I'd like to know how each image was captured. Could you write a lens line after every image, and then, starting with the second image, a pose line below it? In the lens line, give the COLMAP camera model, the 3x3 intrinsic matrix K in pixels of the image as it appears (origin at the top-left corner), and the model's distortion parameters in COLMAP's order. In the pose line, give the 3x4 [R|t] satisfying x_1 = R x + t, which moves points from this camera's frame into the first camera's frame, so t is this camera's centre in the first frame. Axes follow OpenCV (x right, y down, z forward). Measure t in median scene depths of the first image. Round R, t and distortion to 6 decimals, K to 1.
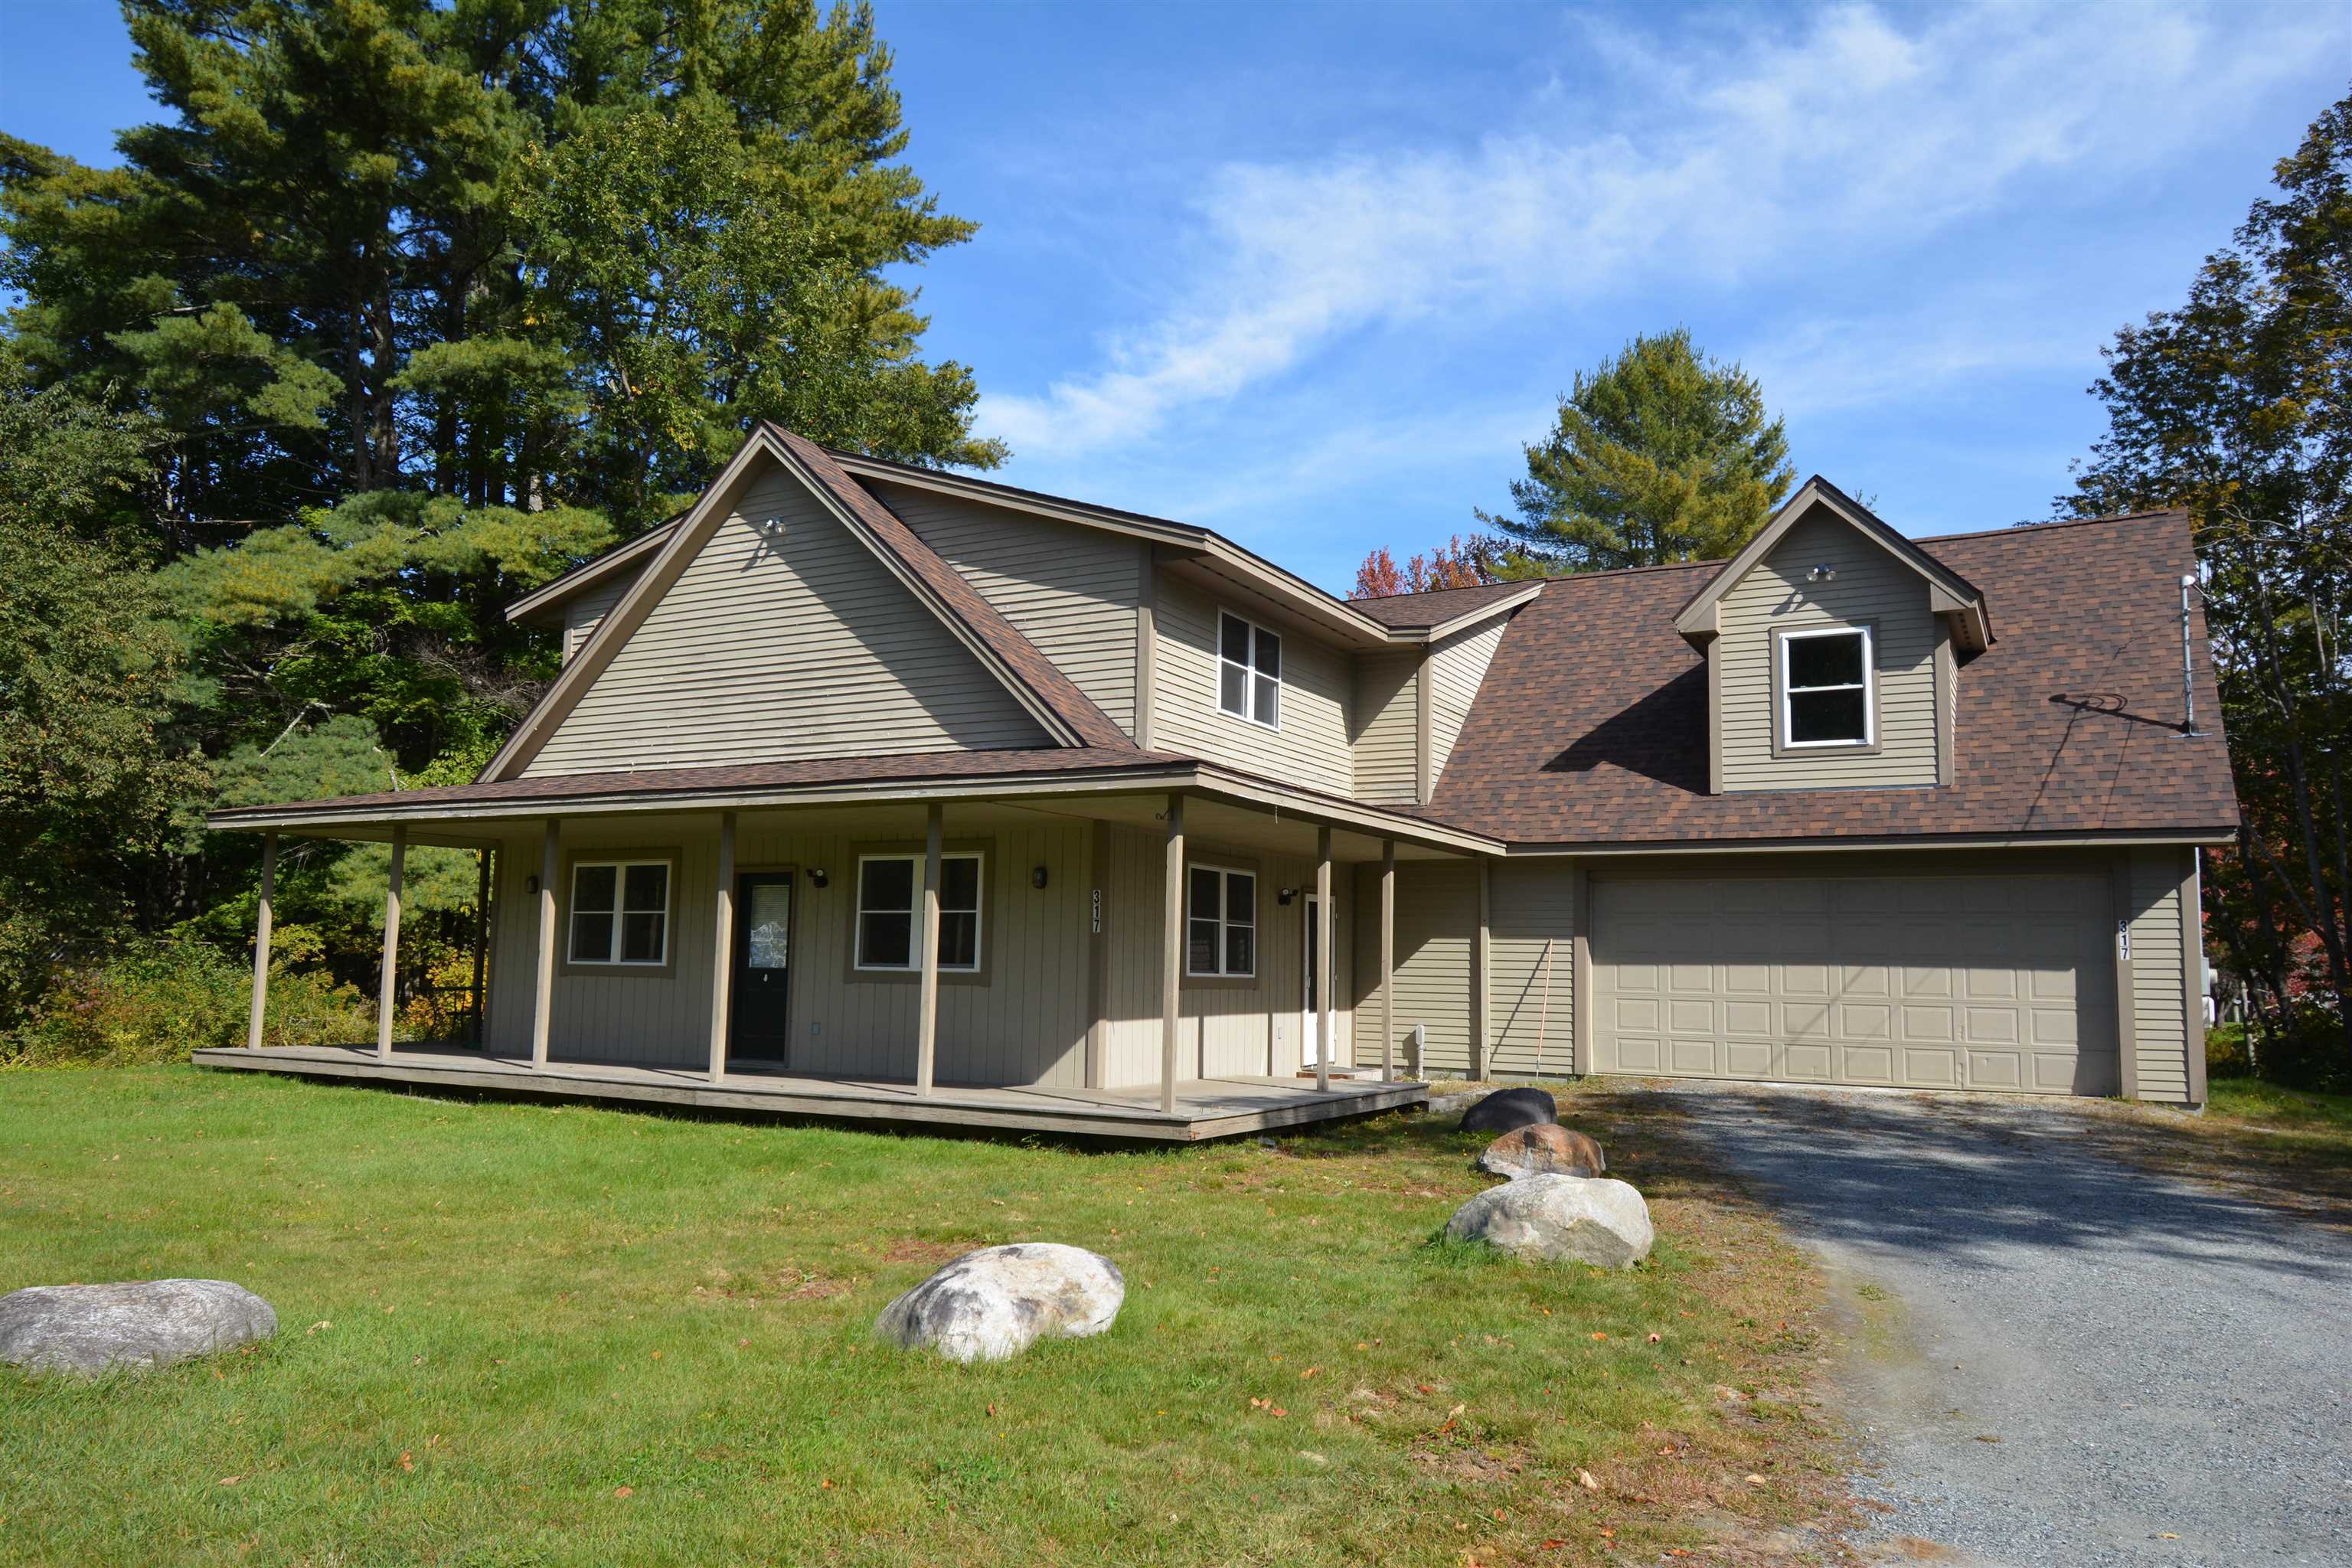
lens RADIAL K [[1638.2, 0, 1176.0], [0, 1638.2, 784.0], [0, 0, 1]] dist [-0.003373, -0.005268]
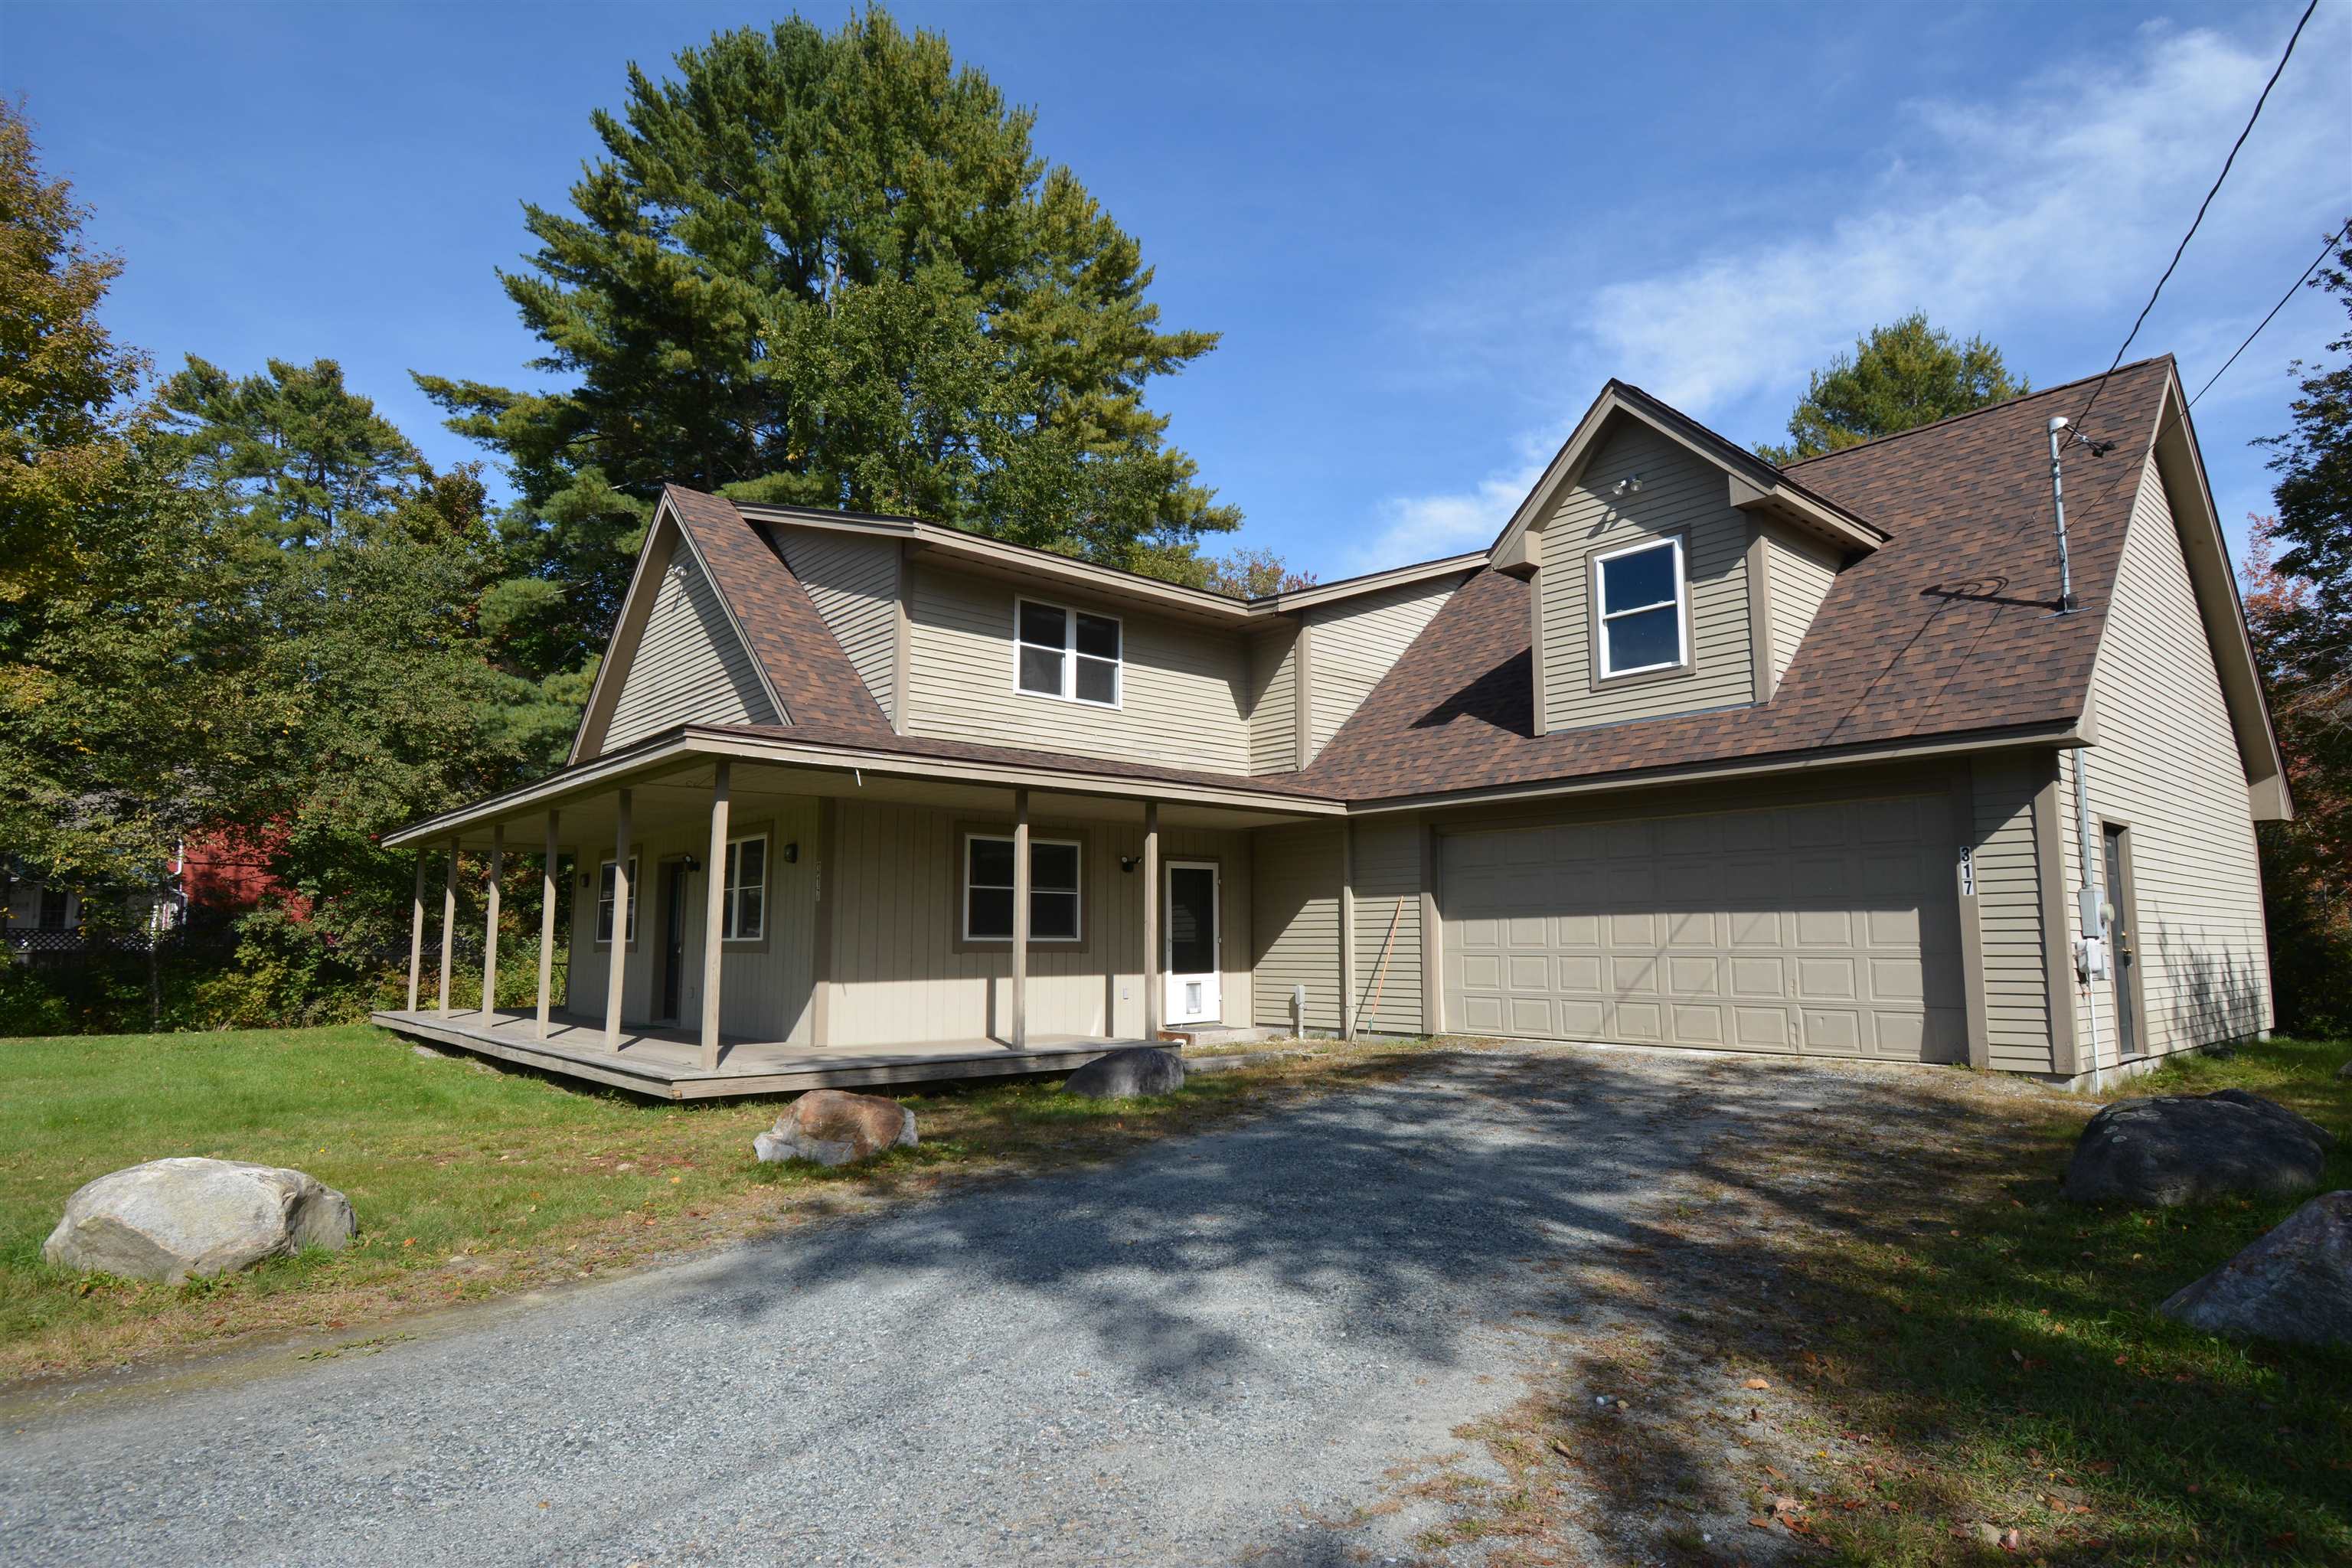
lens RADIAL K [[1277.5, 0, 1176.0], [0, 1277.5, 784.0], [0, 0, 1]] dist [-0.002213, -0.001353]
pose [[0.936716, -0.063910, -0.344207, 0.384147], [0.058462, 0.997946, -0.026196, 0.040856], [0.345174, 0.004415, 0.938528, 0.239857]]
